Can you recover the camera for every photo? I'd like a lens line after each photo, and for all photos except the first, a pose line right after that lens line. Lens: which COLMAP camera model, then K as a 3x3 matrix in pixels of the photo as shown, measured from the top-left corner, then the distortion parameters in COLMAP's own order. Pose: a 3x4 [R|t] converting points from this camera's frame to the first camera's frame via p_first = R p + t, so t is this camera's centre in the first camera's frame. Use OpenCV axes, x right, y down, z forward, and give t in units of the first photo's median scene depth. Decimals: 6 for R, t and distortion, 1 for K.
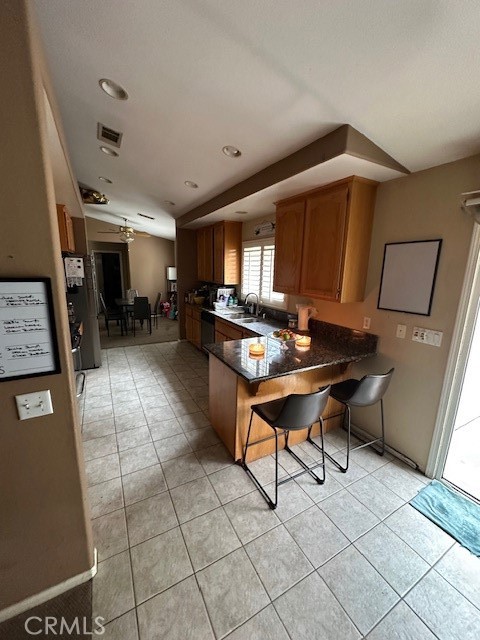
lens RADIAL K [[255.4, 0, 241.4], [0, 255.4, 321.6], [0, 0, 1]] dist [-0.003584, 0.000281]
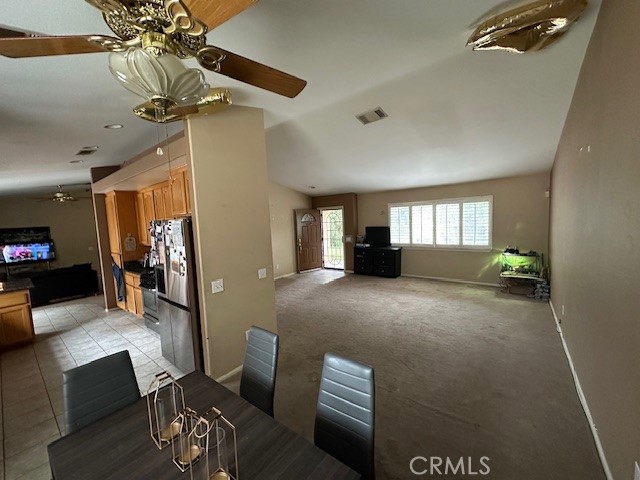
lens RADIAL K [[255.4, 0, 320.8], [0, 255.4, 239.2], [0, 0, 1]] dist [-0.003584, 0.000281]
pose [[-0.920198, 0.050842, -0.388137, -0.835239], [-0.057400, 0.963287, 0.262266, -0.487855], [0.387222, 0.263615, -0.883497, 2.113362]]
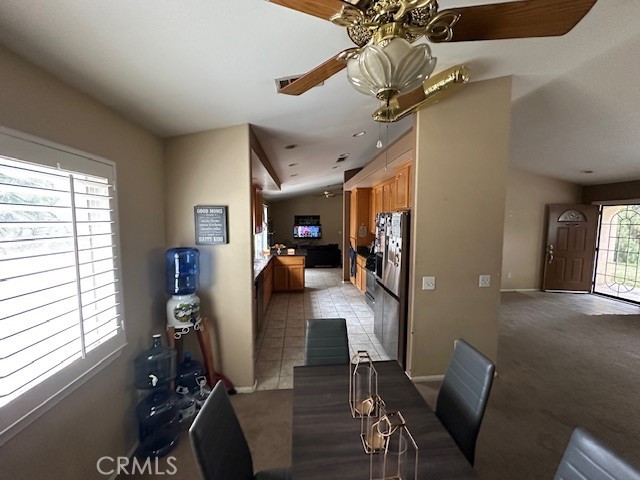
lens RADIAL K [[255.4, 0, 318.2], [0, 255.4, 239.2], [0, 0, 1]] dist [-0.003584, 0.000281]
pose [[-0.908826, -0.056250, 0.413366, -0.848370], [0.066943, 0.958363, 0.277594, -0.478987], [-0.411769, 0.279957, -0.867220, 2.082450]]
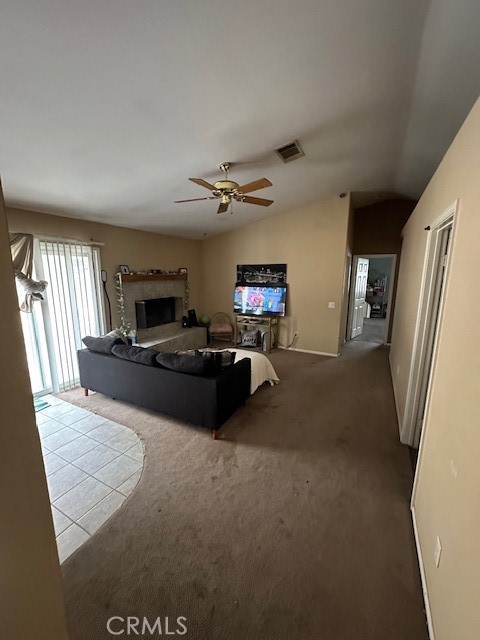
lens RADIAL K [[255.4, 0, 238.6], [0, 255.4, 319.9], [0, 0, 1]] dist [-0.003584, 0.000281]
pose [[-0.542954, -0.175920, 0.821129, -0.600841], [0.161321, 0.937749, 0.307575, -0.035979], [-0.824122, 0.299464, -0.480775, 0.087531]]
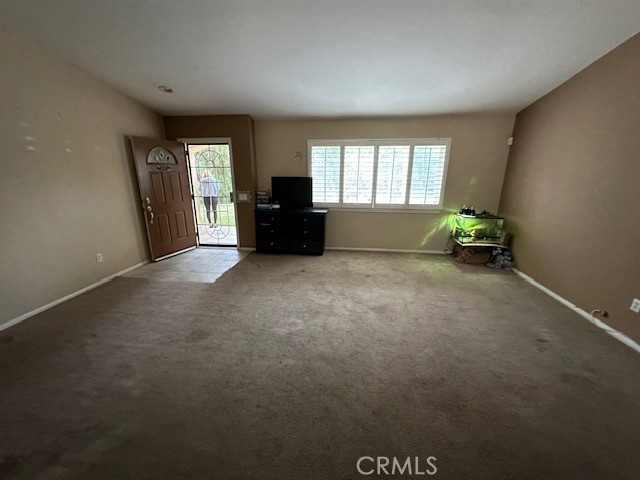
lens RADIAL K [[255.4, 0, 318.4], [0, 255.4, 239.8], [0, 0, 1]] dist [-0.003584, 0.000281]
pose [[-0.597595, 0.195723, -0.777543, -1.041479], [-0.180308, 0.912106, 0.368174, -0.300292], [0.781261, 0.360216, -0.509779, 1.398871]]
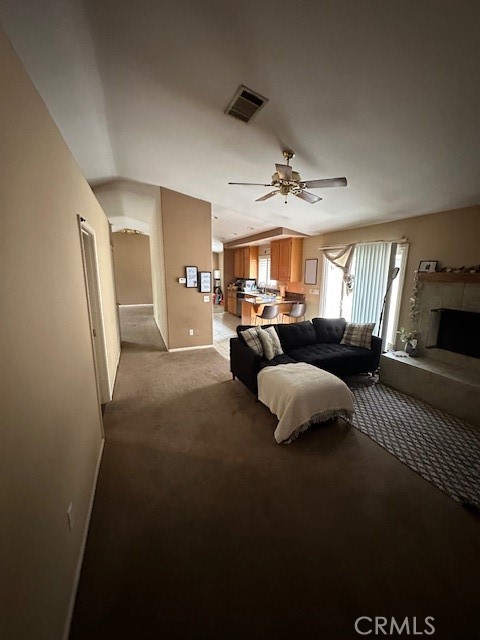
lens RADIAL K [[255.4, 0, 238.7], [0, 255.4, 318.4], [0, 0, 1]] dist [-0.003584, 0.000281]
pose [[0.990407, 0.003609, -0.138137, 0.164530], [-0.006122, 0.999823, -0.017768, 0.259523], [0.138049, 0.018443, 0.990254, -1.230926]]
